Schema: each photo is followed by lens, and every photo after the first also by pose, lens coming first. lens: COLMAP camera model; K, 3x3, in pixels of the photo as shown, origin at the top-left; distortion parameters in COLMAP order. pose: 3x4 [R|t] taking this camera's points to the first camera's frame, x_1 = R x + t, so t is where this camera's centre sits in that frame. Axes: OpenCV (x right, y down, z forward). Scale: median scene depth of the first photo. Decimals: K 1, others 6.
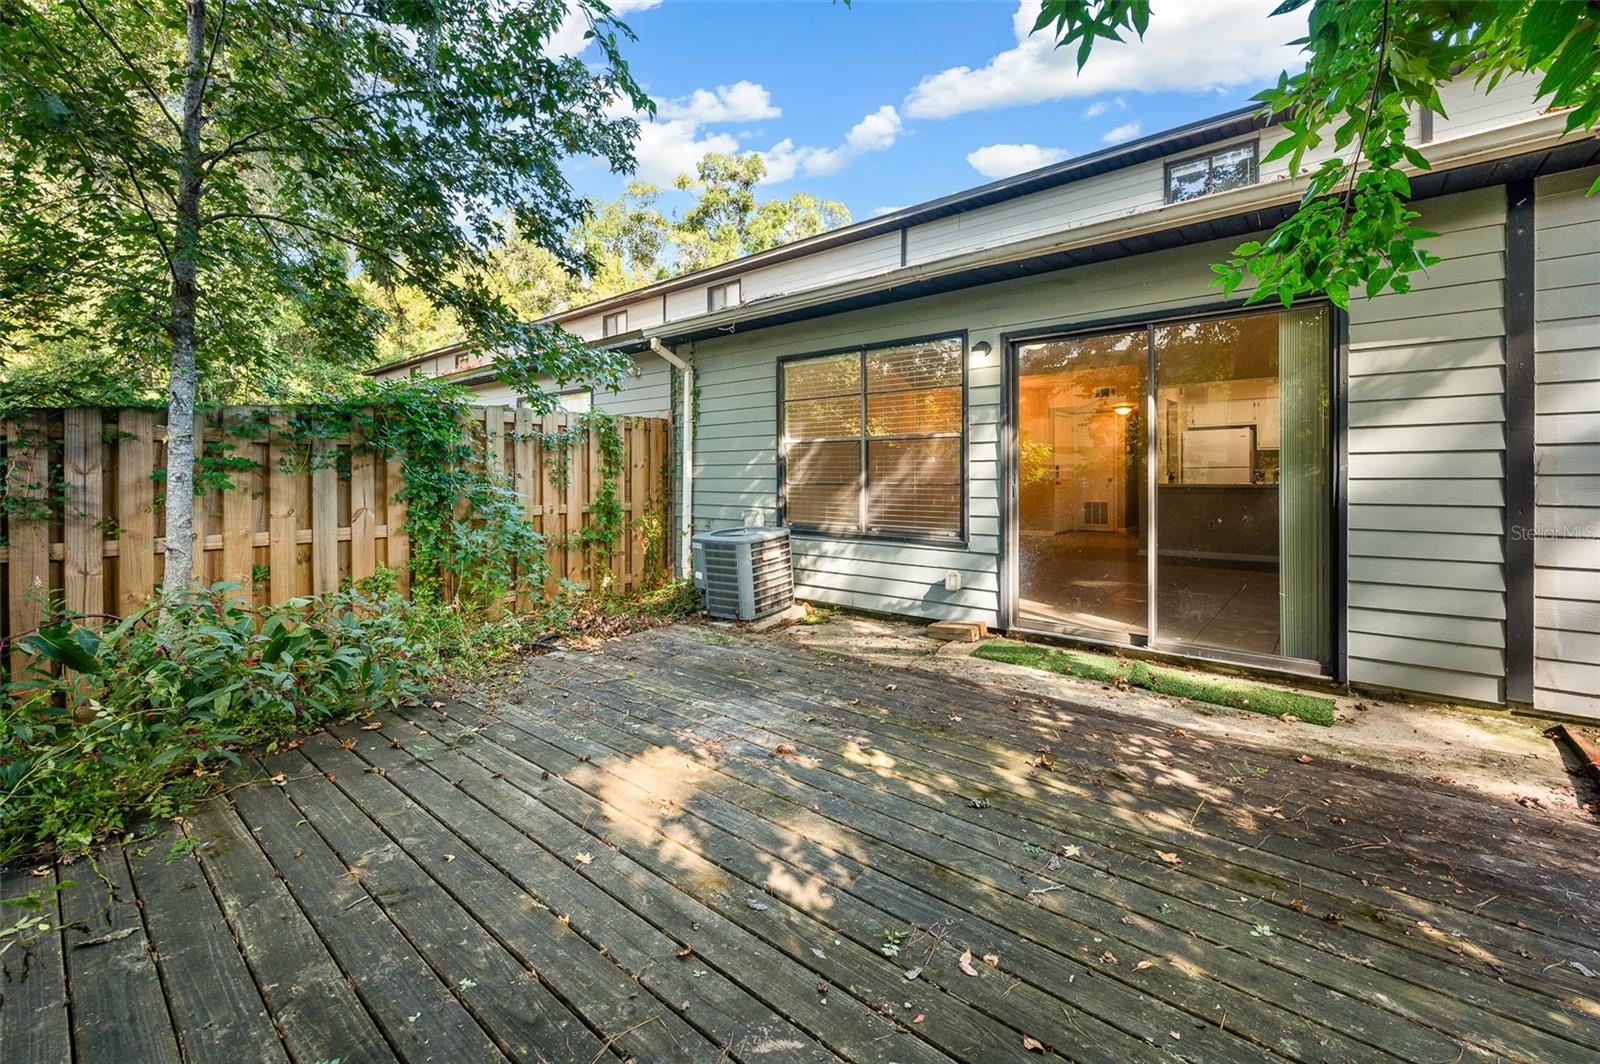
lens RADIAL K [[642.6, 0, 818.1], [0, 642.6, 505.3], [0, 0, 1]] dist [-0.002216, 0.000715]
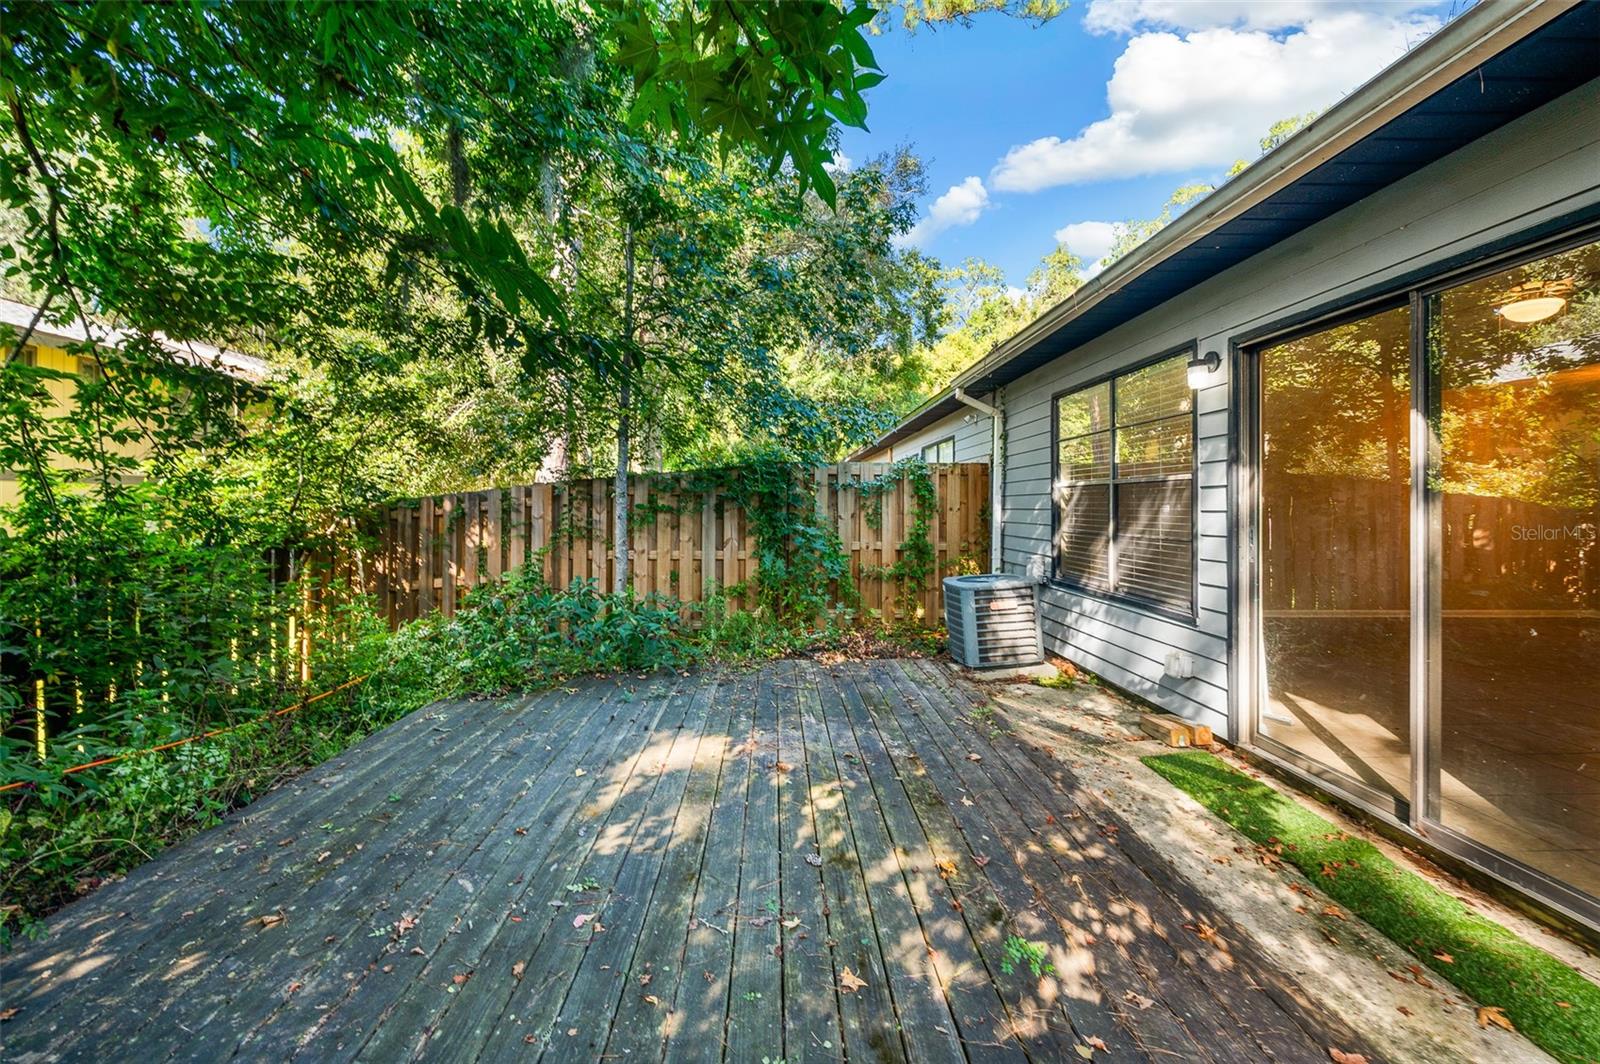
lens RADIAL K [[642.6, 0, 807.6], [0, 642.6, 526.9], [0, 0, 1]] dist [-0.002216, 0.000715]
pose [[0.673160, 0.030903, -0.738851, 0.506238], [-0.045527, 0.998963, 0.000302, -0.030662], [0.738094, 0.033434, 0.673869, 0.153444]]
